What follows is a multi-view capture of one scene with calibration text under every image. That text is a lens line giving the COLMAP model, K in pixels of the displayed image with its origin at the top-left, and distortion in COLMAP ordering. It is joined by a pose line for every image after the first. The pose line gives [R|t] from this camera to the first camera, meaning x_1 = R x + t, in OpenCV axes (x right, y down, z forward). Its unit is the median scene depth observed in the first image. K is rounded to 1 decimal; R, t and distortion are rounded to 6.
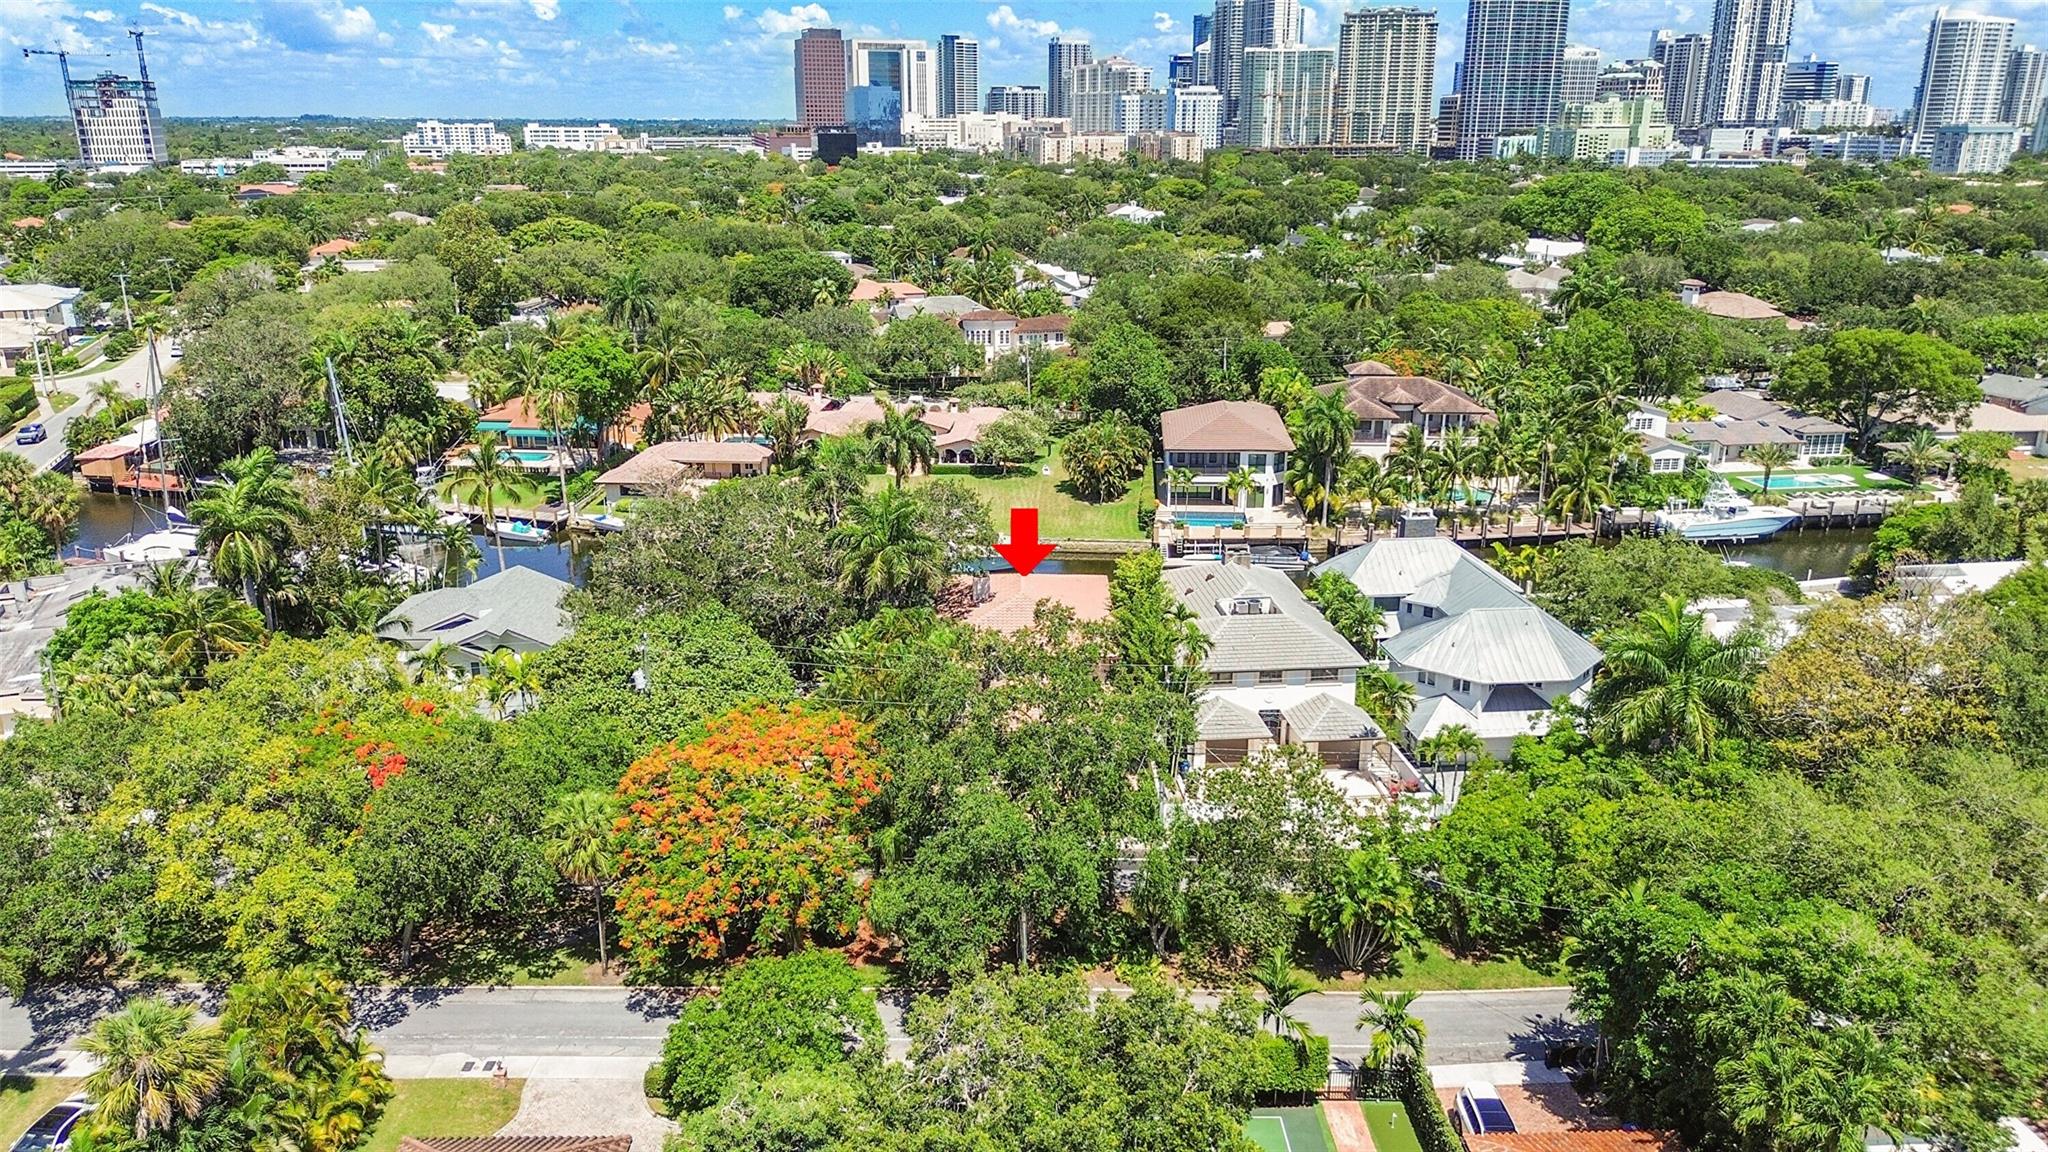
lens RADIAL K [[1458.4, 0, 1024.0], [0, 1458.4, 576.0], [0, 0, 1]] dist [0.102180, -0.126811]
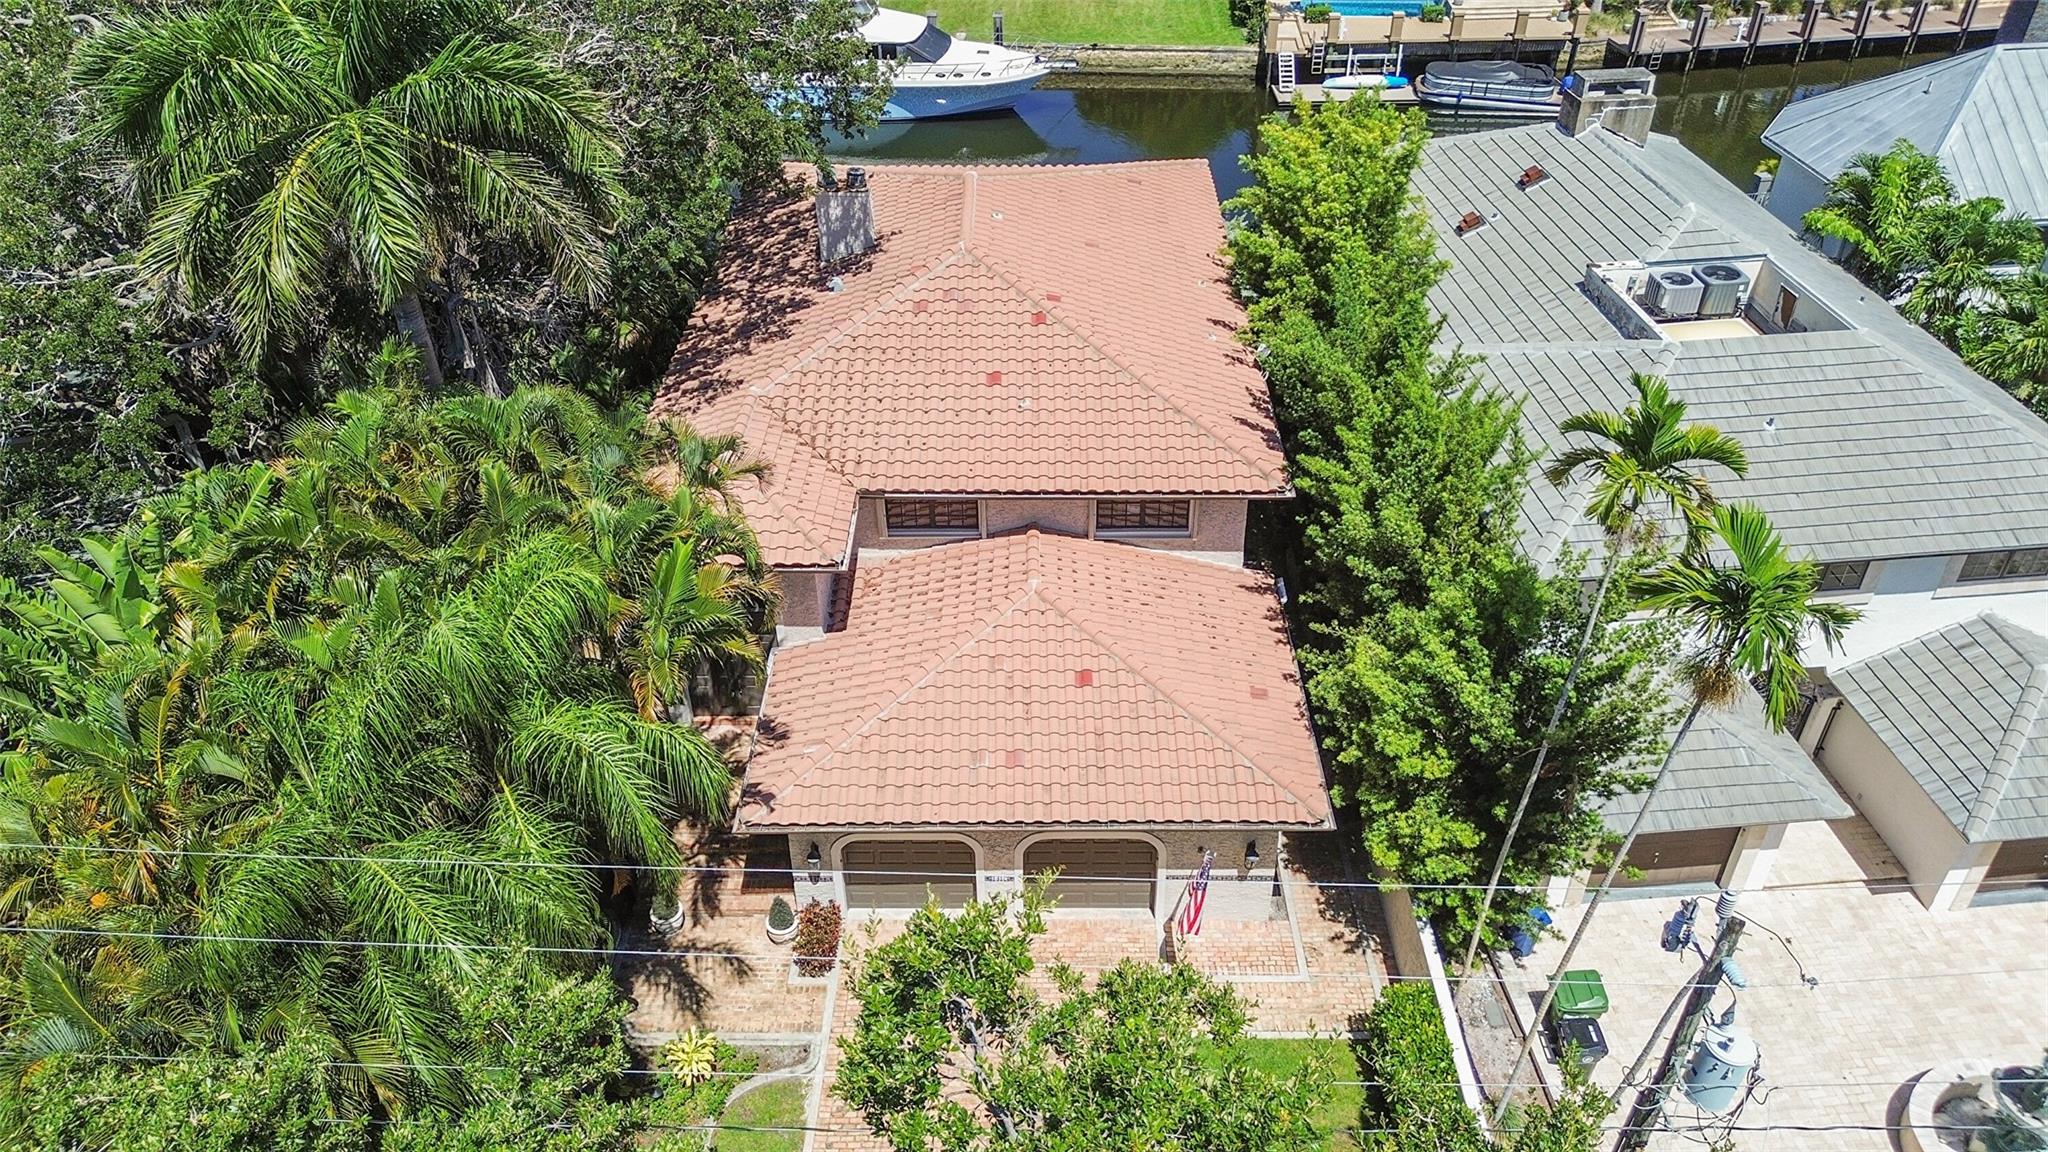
lens RADIAL K [[1458.4, 0, 1024.0], [0, 1458.4, 576.0], [0, 0, 1]] dist [0.102180, -0.126811]
pose [[0.999961, -0.003712, -0.008051, 0.015314], [0.006098, 0.947188, 0.320621, -0.025823], [0.006436, -0.320658, 0.947173, 0.762003]]
